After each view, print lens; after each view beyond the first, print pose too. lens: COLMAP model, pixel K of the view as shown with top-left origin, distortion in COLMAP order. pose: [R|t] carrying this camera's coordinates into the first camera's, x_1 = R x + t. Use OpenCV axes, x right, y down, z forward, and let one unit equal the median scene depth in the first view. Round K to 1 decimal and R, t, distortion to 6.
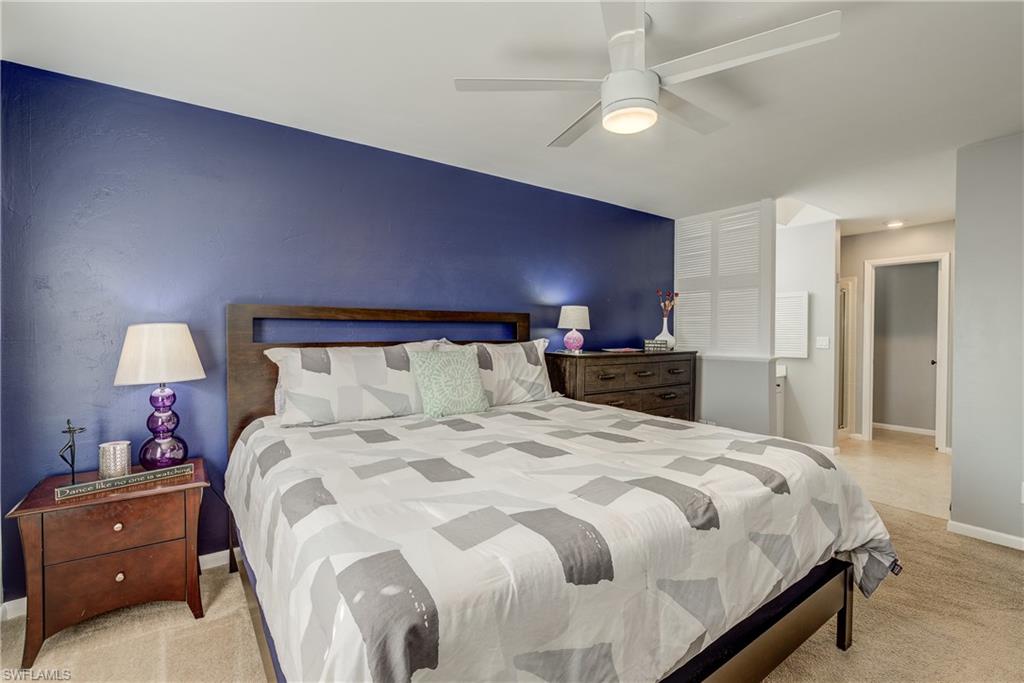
lens RADIAL K [[461.2, 0, 516.8], [0, 461.2, 338.8], [0, 0, 1]] dist [-0.005078, -0.000041]
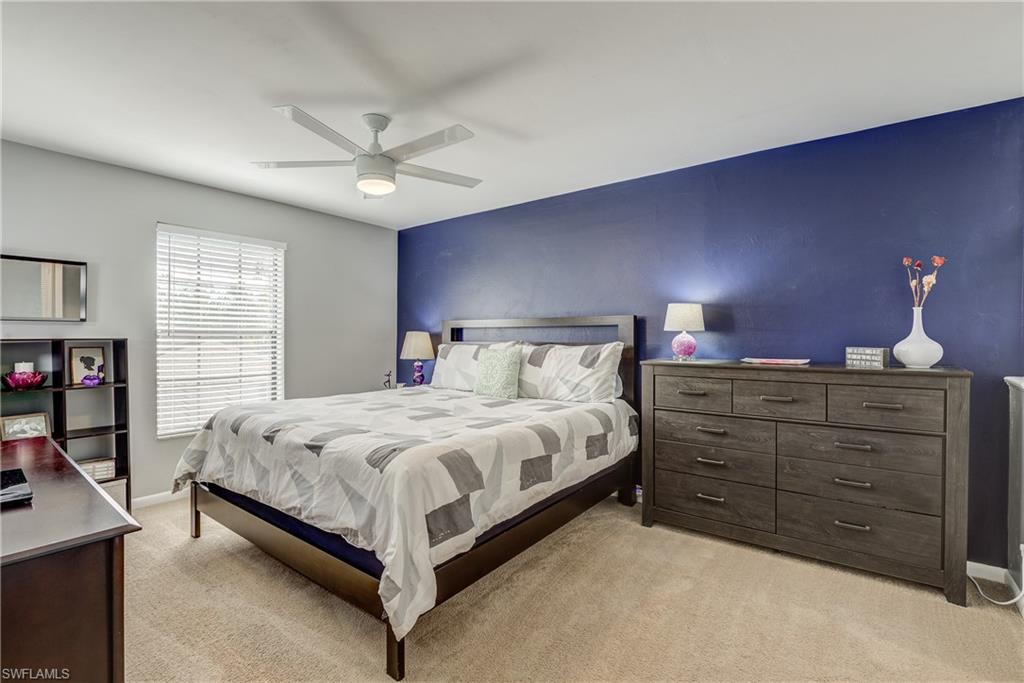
lens RADIAL K [[461.2, 0, 516.8], [0, 461.2, 338.8], [0, 0, 1]] dist [-0.005078, -0.000041]
pose [[0.298110, 0.002685, -0.954528, 0.704784], [-0.015677, 0.999875, -0.002084, -0.000669], [0.954403, 0.015585, 0.298115, 0.402711]]
